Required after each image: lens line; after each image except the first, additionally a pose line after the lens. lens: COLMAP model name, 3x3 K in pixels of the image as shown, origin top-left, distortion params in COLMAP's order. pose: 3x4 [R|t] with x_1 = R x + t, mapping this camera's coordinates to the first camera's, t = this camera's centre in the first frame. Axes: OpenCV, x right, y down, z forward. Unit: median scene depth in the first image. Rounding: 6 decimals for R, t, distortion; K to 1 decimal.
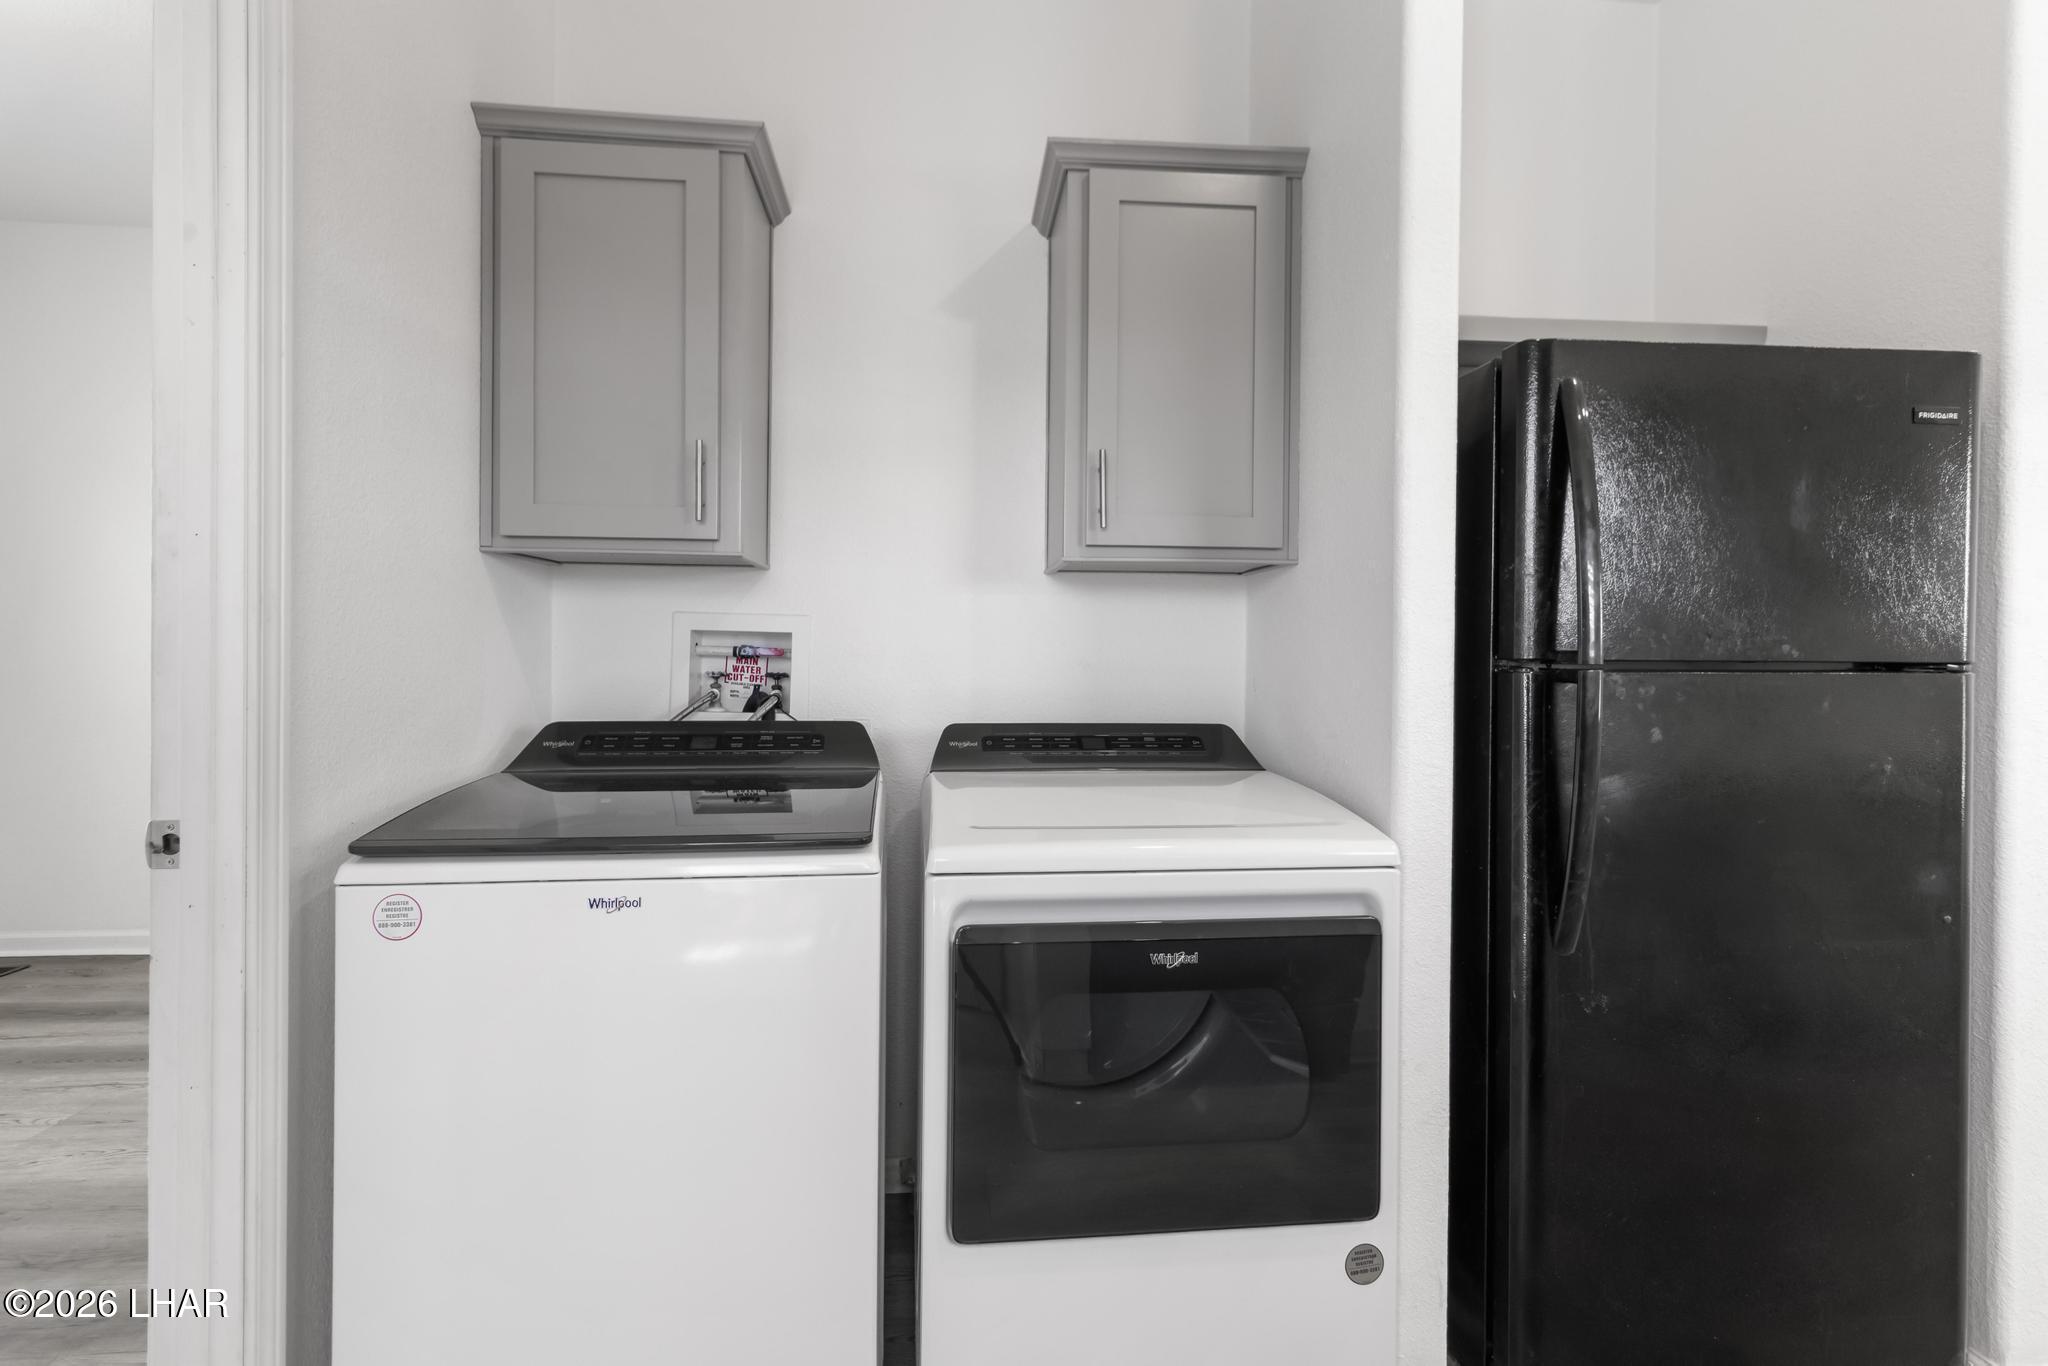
lens RADIAL K [[945.8, 0, 1033.1], [0, 945.8, 655.0], [0, 0, 1]] dist [-0.001259, 0.000457]
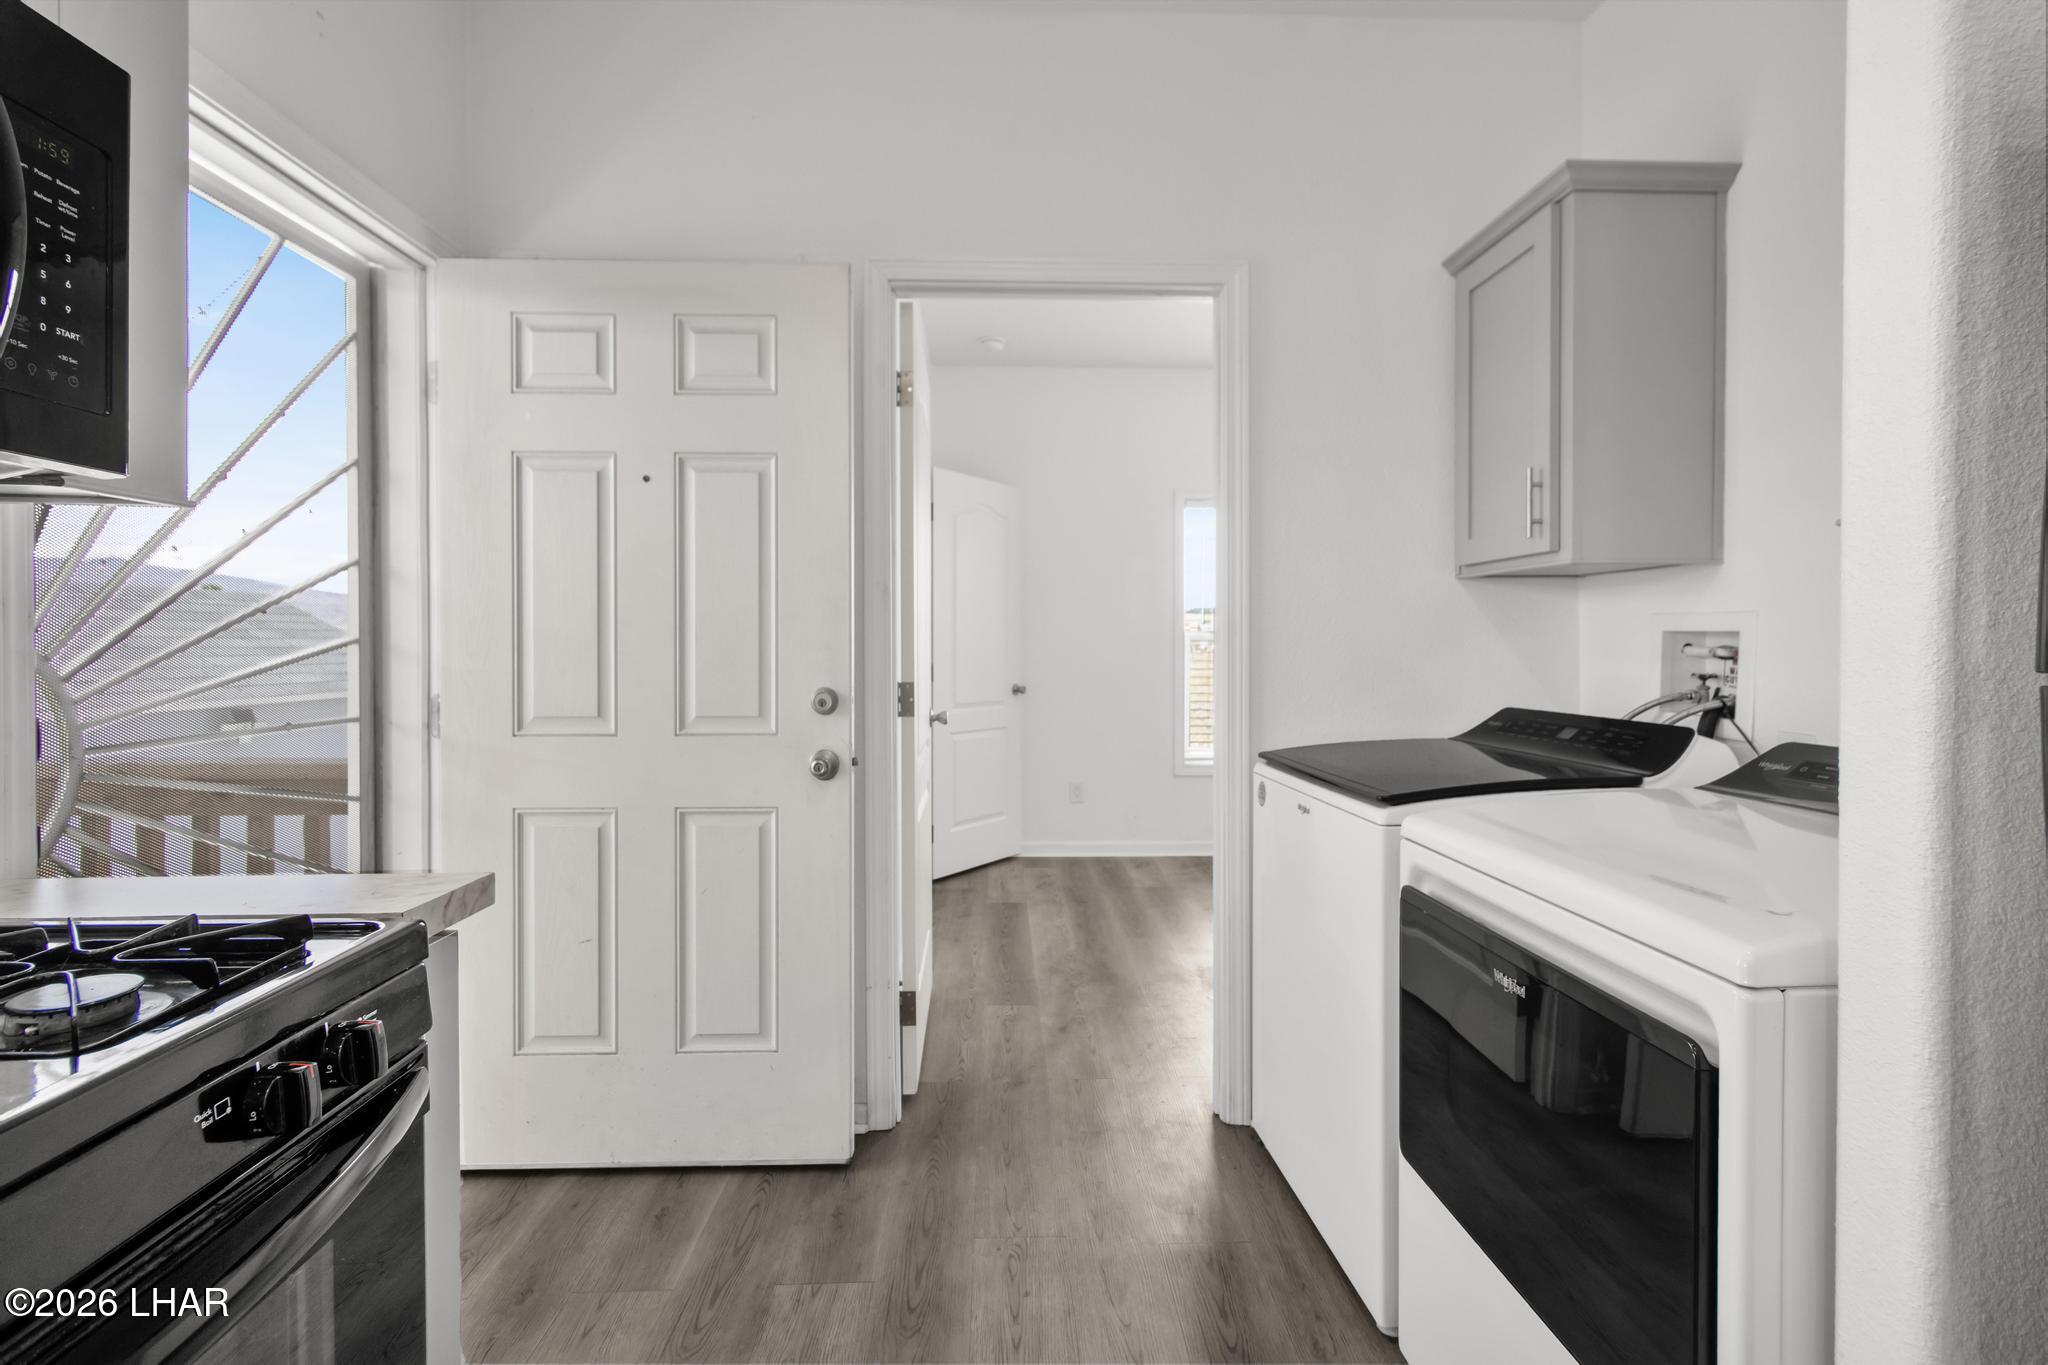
lens RADIAL K [[945.8, 0, 1033.1], [0, 945.8, 654.5], [0, 0, 1]] dist [-0.001259, 0.000457]
pose [[-0.036055, -0.000558, -0.999350, 0.981494], [-0.007656, 0.999971, -0.000282, 0.007339], [0.999320, 0.007641, -0.036058, 0.519923]]
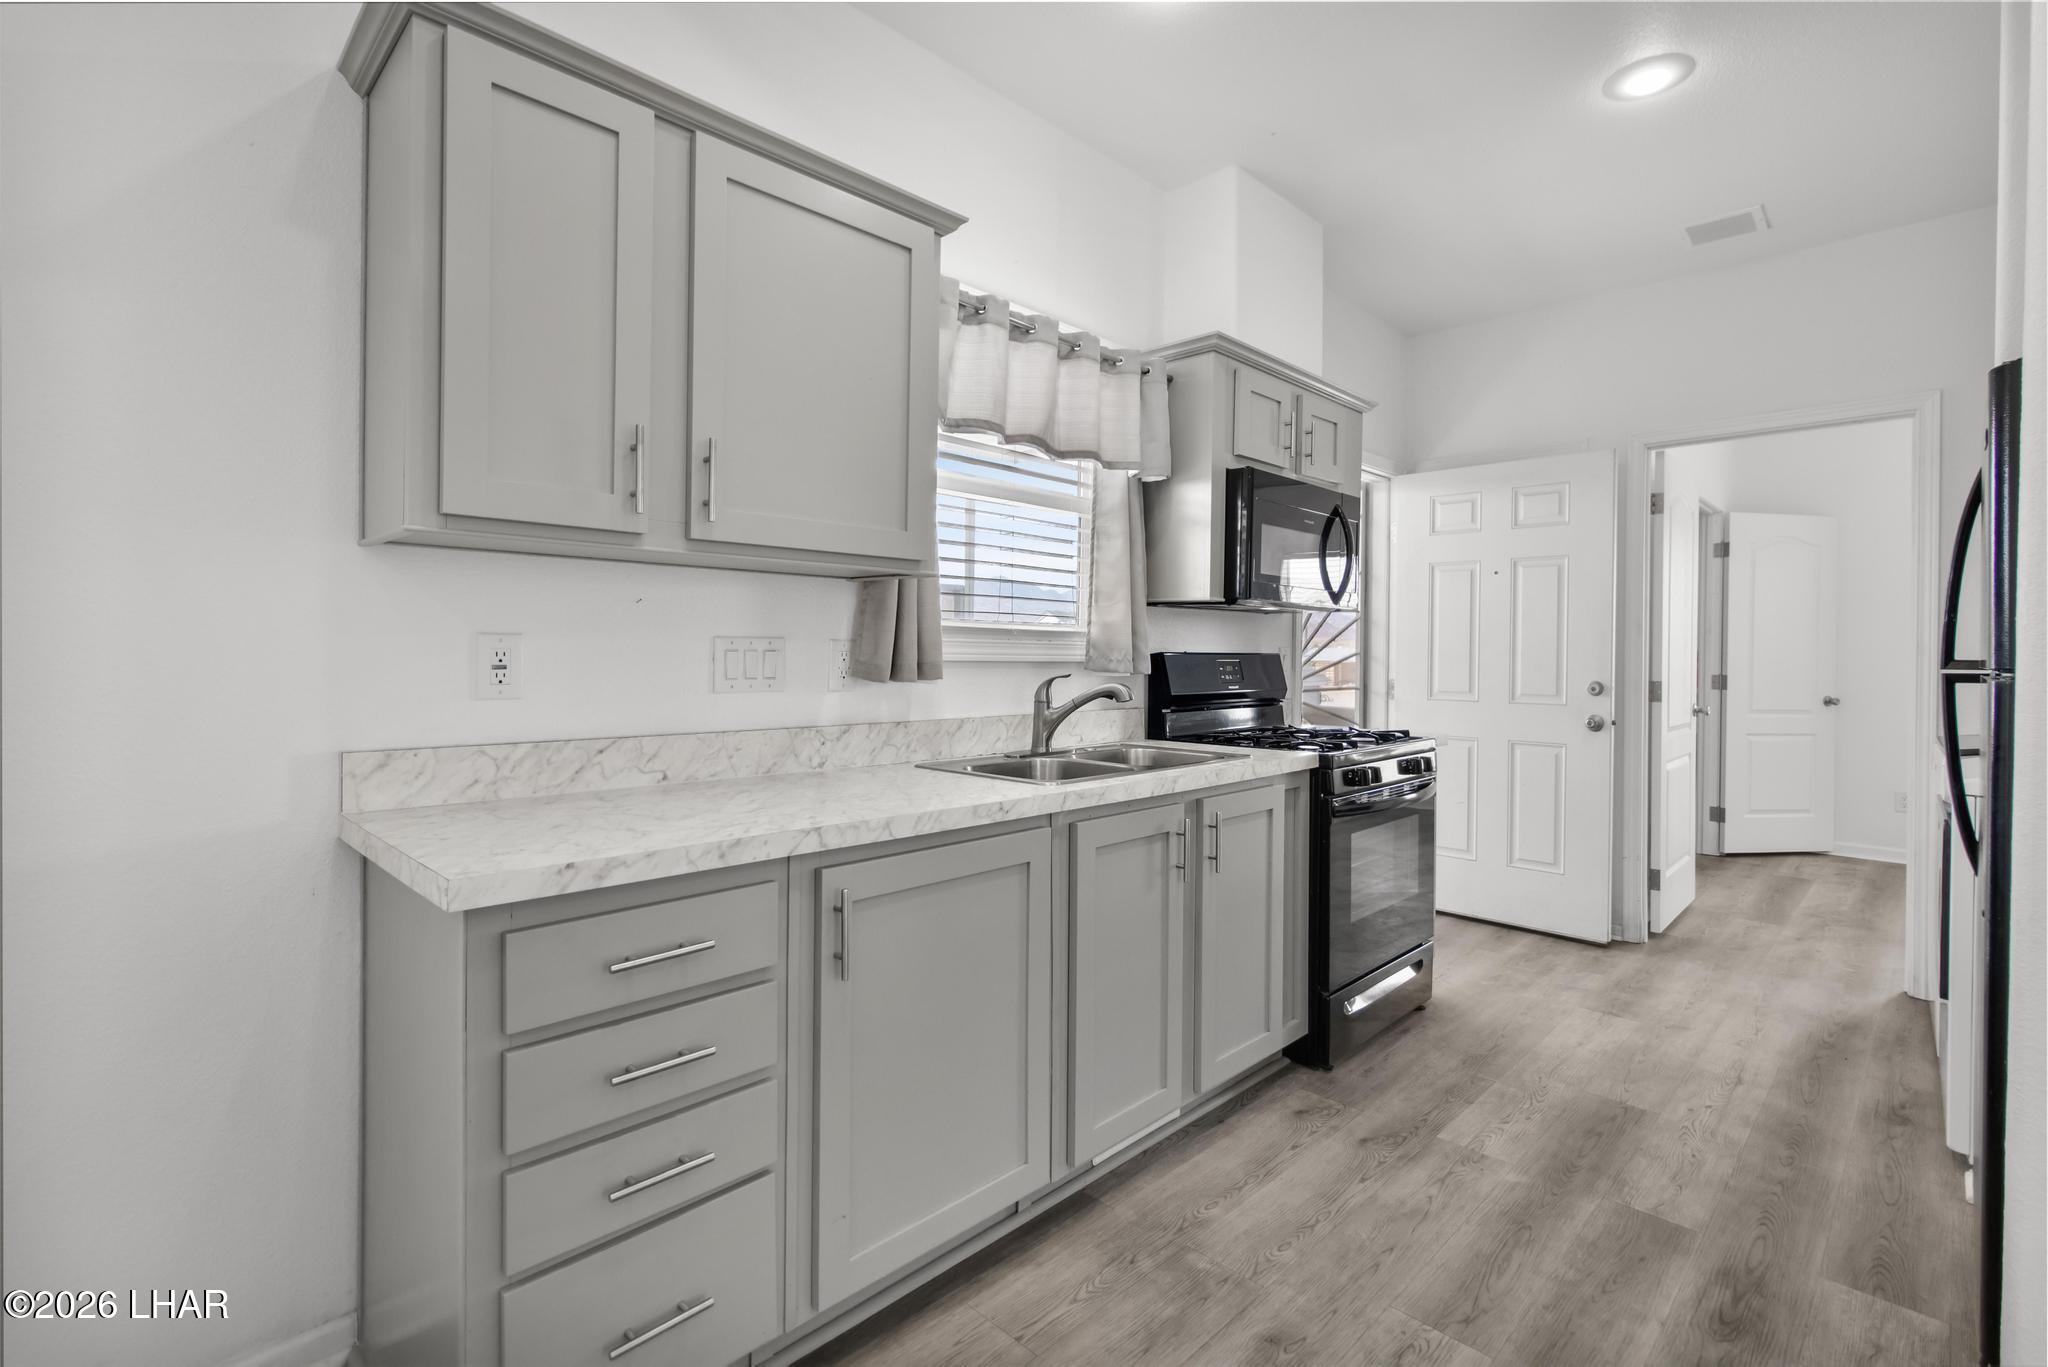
lens RADIAL K [[945.8, 0, 1033.1], [0, 945.8, 655.5], [0, 0, 1]] dist [-0.001259, 0.000457]
pose [[-0.751234, -0.015226, -0.659860, 2.523969], [-0.023014, 0.999730, 0.003133, 0.016845], [0.659635, 0.017540, -0.751382, 1.115650]]
